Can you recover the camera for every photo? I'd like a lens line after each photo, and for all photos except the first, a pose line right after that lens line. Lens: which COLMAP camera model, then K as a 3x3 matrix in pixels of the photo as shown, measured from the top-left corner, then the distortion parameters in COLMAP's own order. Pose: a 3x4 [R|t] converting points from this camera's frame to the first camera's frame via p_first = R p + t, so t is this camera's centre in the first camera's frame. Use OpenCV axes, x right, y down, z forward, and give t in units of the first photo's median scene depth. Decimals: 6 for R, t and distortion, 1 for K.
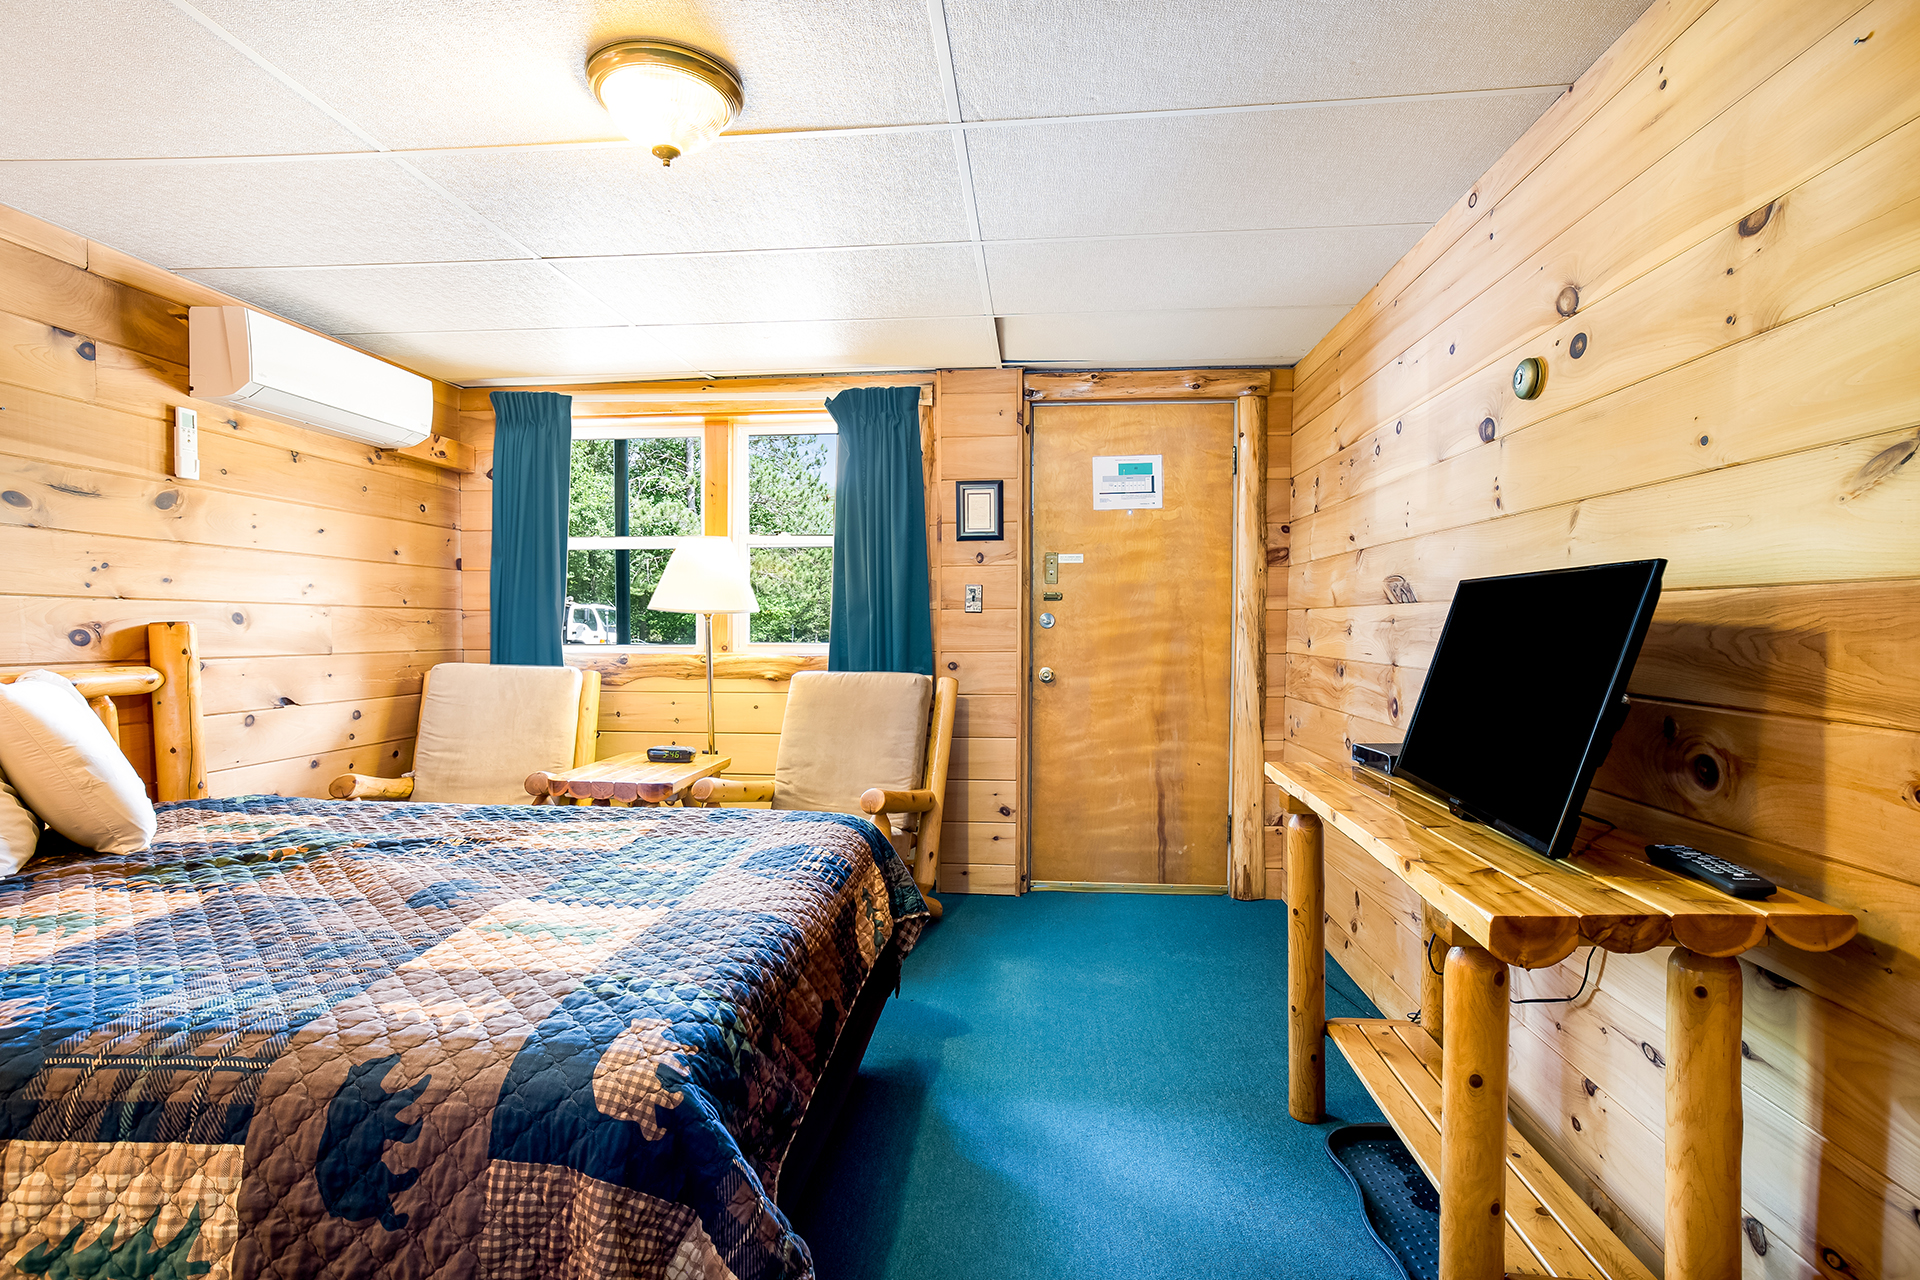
lens RADIAL K [[947.5, 0, 955.9], [0, 947.5, 667.3], [0, 0, 1]] dist [-0.034841, 0.026299]
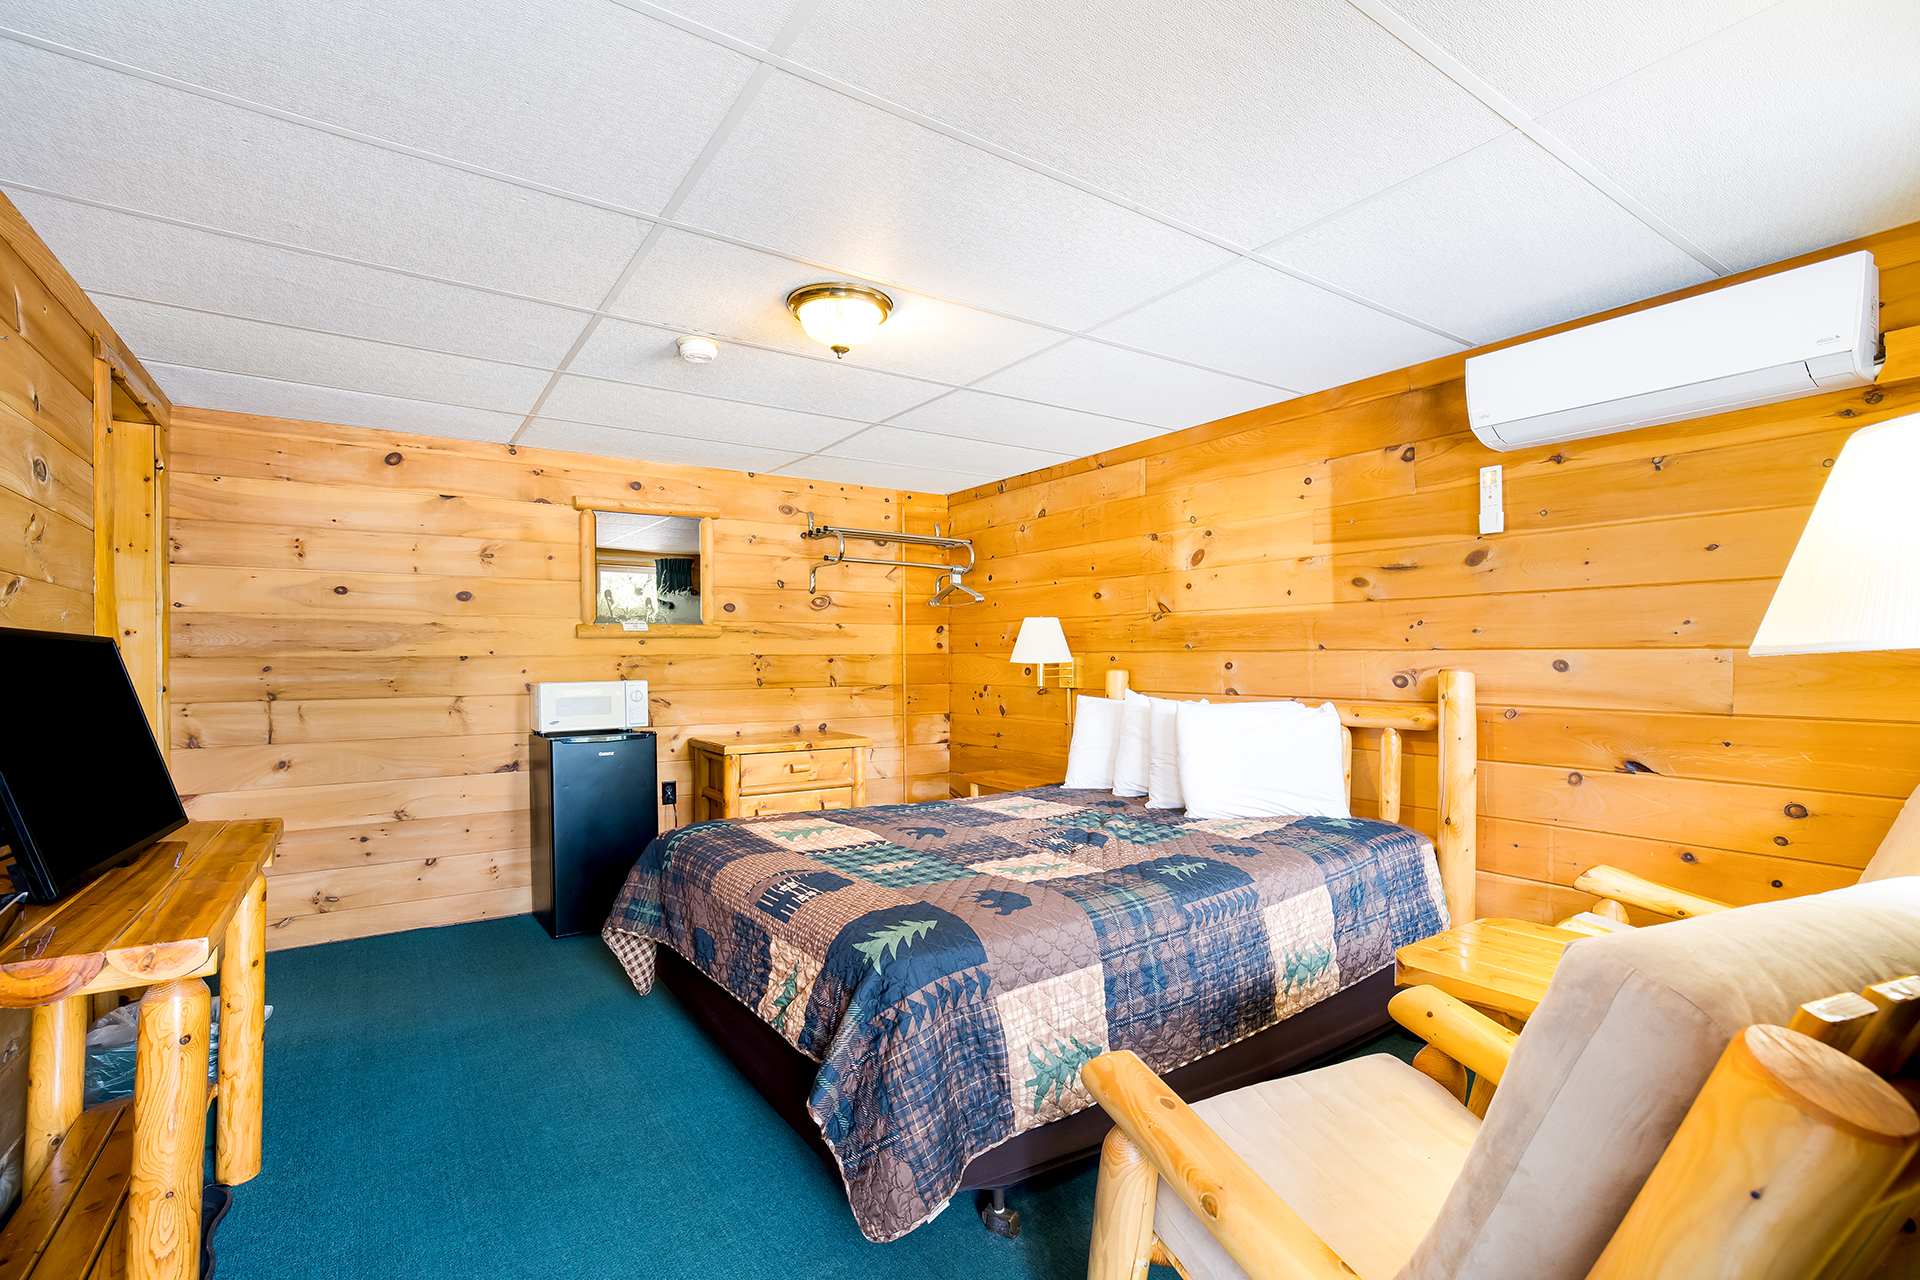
lens RADIAL K [[869.0, 0, 956.3], [0, 869.0, 670.0], [0, 0, 1]] dist [-0.040792, 0.023038]
pose [[-0.766594, 0.005818, -0.642106, 0.267080], [-0.029155, 0.998612, 0.043856, -0.076543], [0.641470, 0.052341, -0.765360, 1.427398]]
